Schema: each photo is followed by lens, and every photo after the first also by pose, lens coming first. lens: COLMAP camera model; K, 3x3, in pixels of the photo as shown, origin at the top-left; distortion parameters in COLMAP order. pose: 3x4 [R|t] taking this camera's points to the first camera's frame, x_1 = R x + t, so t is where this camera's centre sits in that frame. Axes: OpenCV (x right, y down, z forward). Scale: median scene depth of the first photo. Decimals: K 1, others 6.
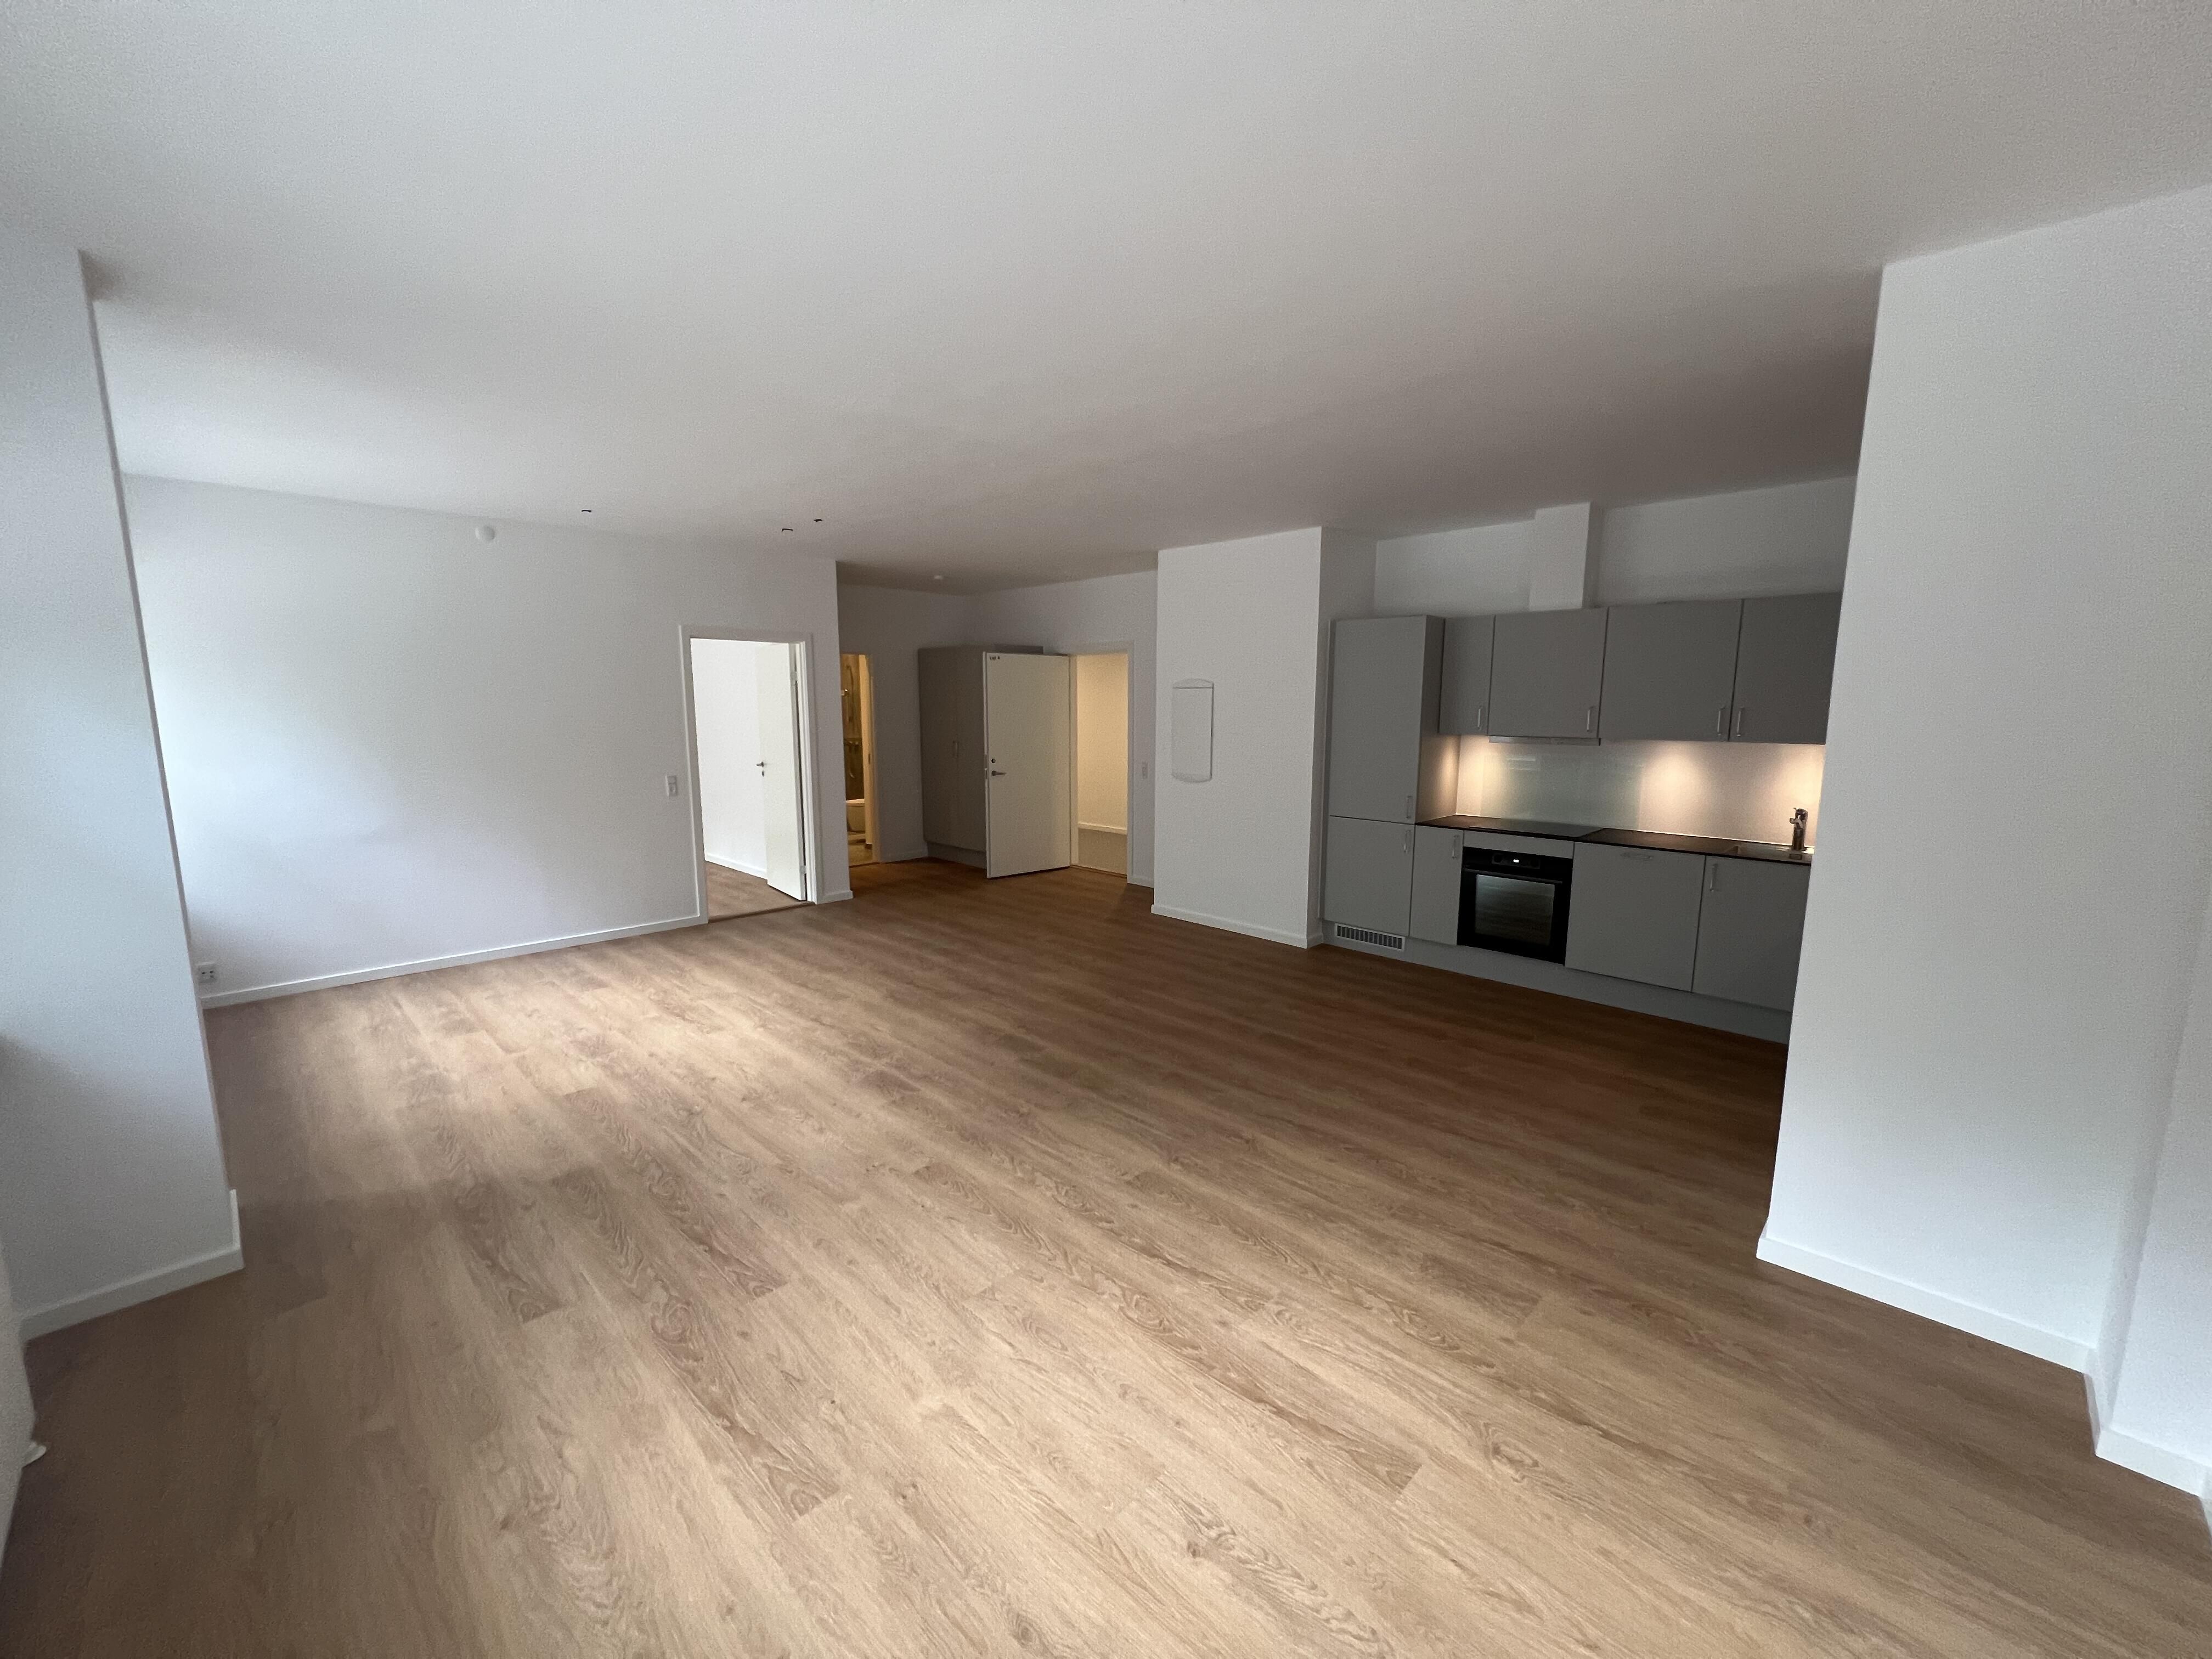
lens RADIAL K [[879.0, 0, 1114.2], [0, 879.0, 835.1], [0, 0, 1]] dist [0.000167, 0.000307]
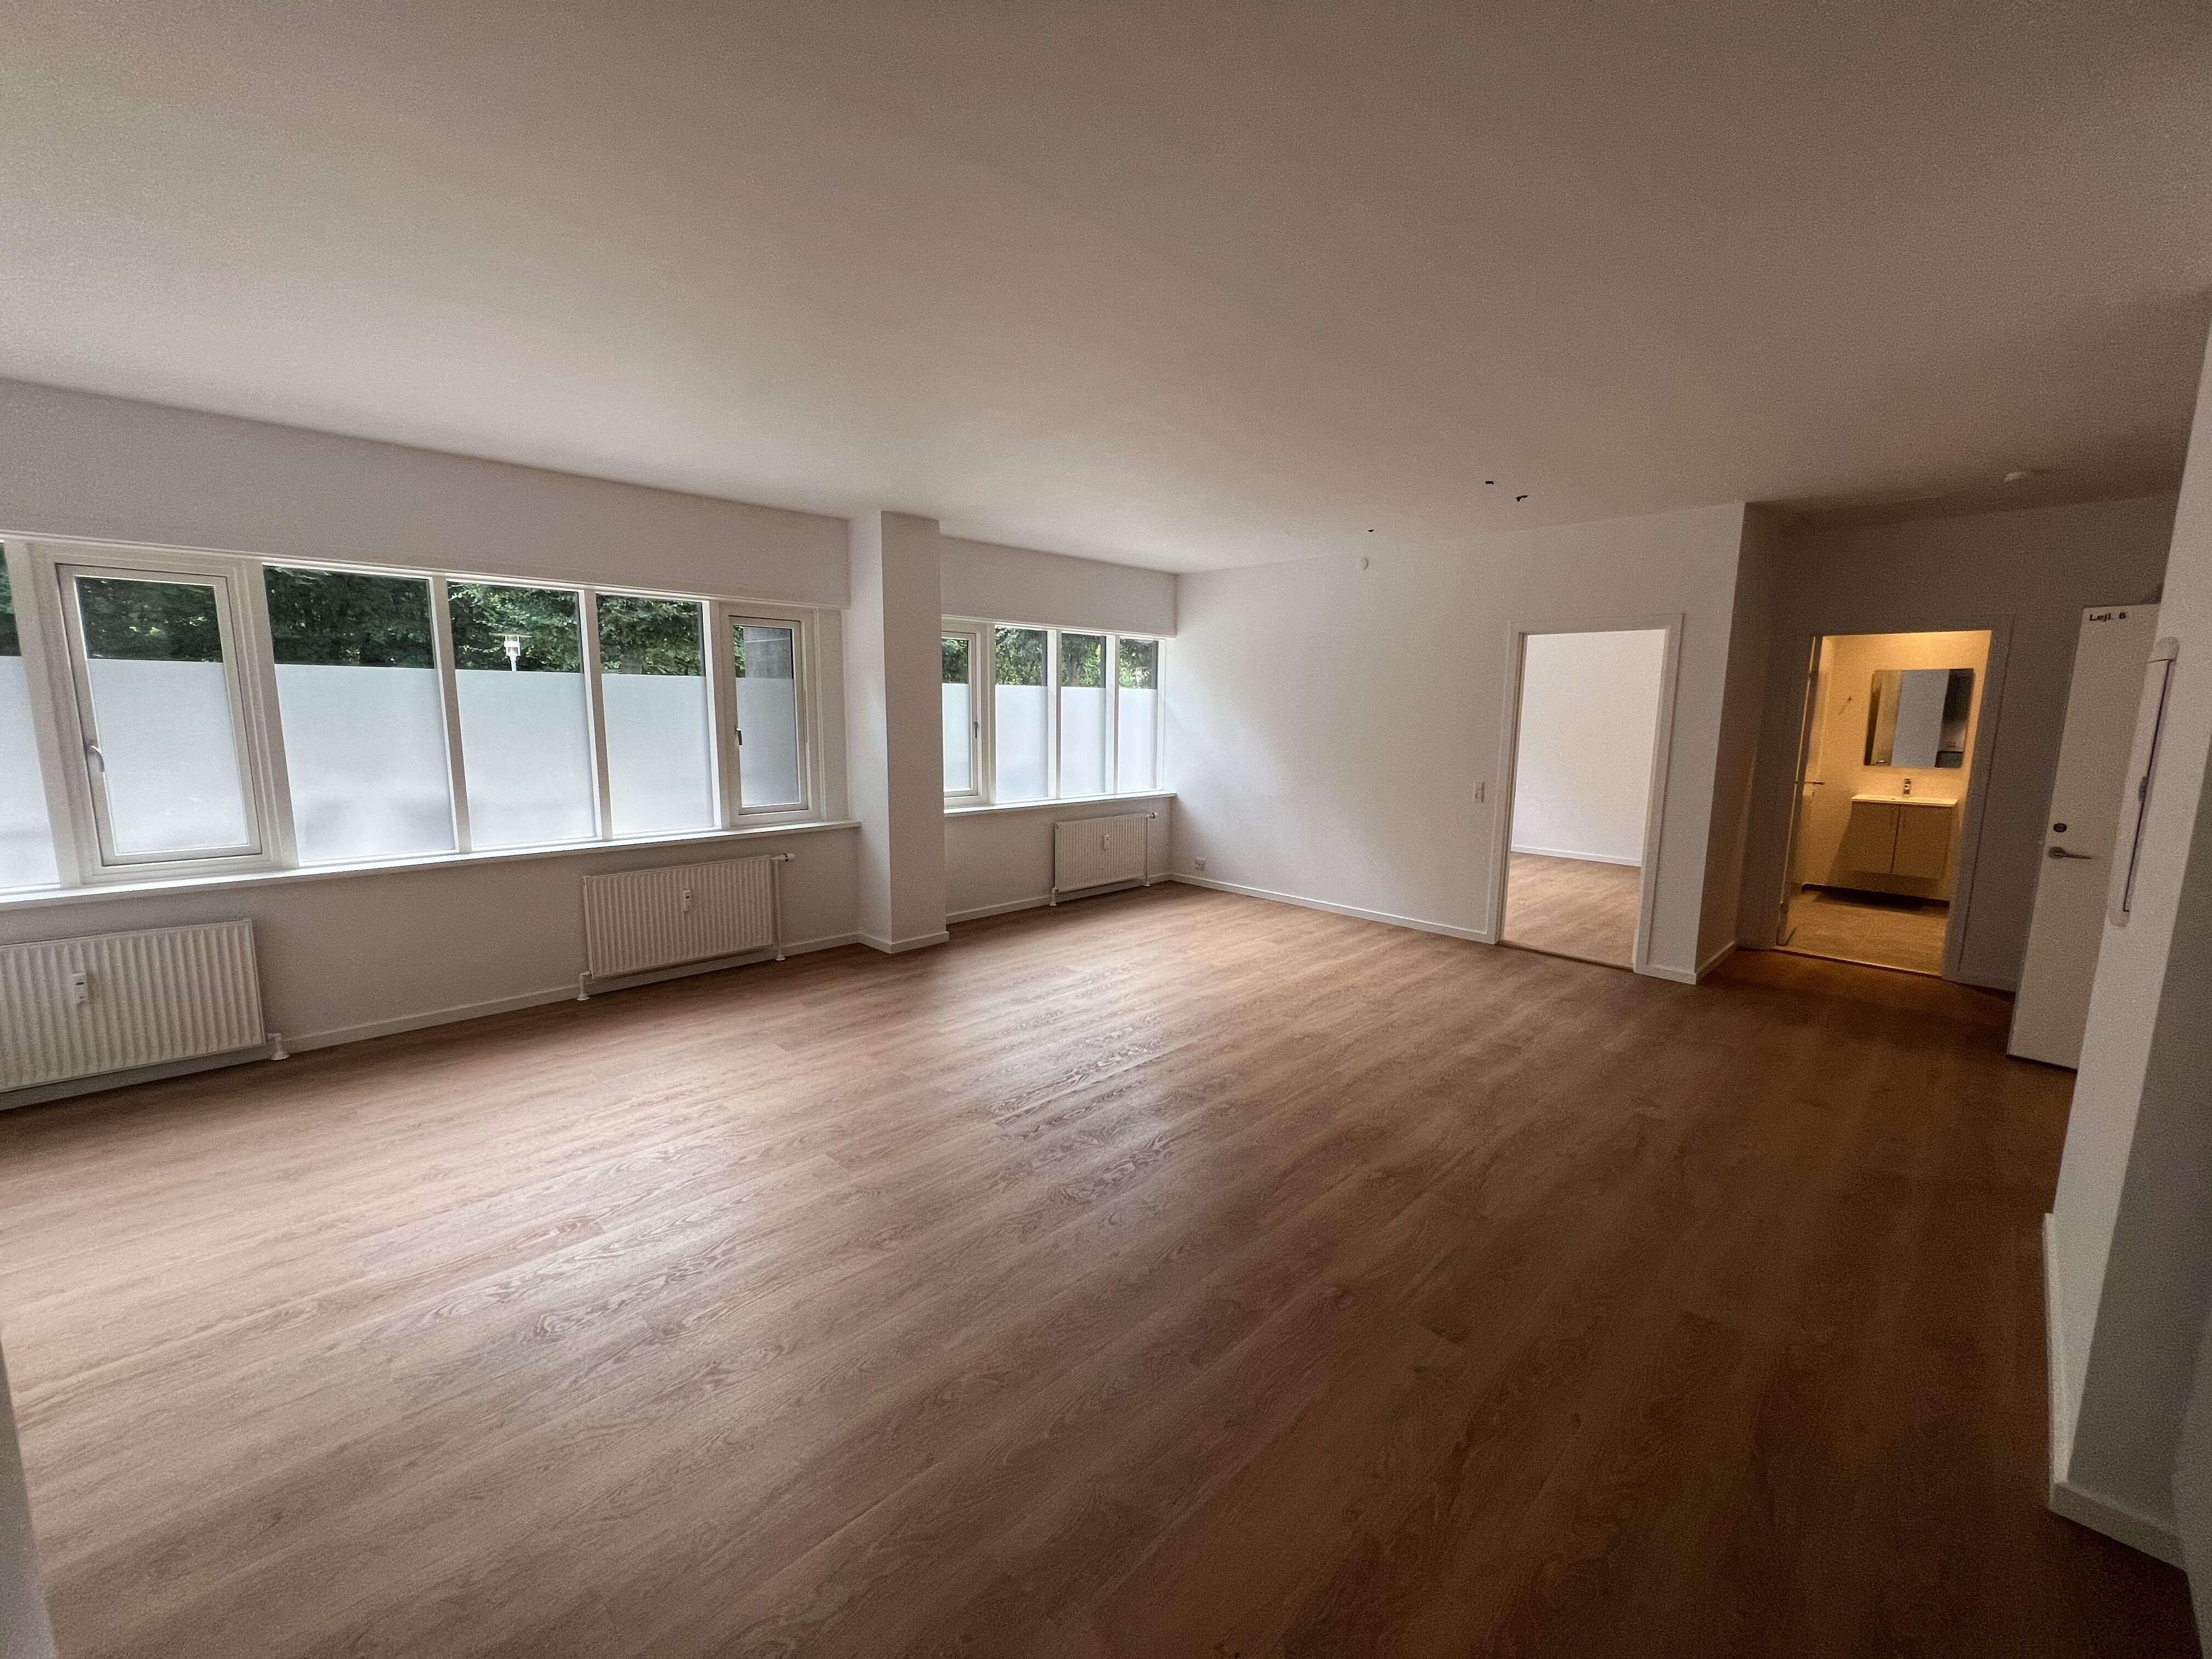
lens RADIAL K [[879.0, 0, 1114.2], [0, 879.0, 835.1], [0, 0, 1]] dist [0.000167, 0.000307]
pose [[-0.023615, 0.144589, -0.989210, 0.635914], [-0.159643, 0.976243, 0.146505, -0.118551], [0.986892, 0.161380, 0.000028, 0.840496]]
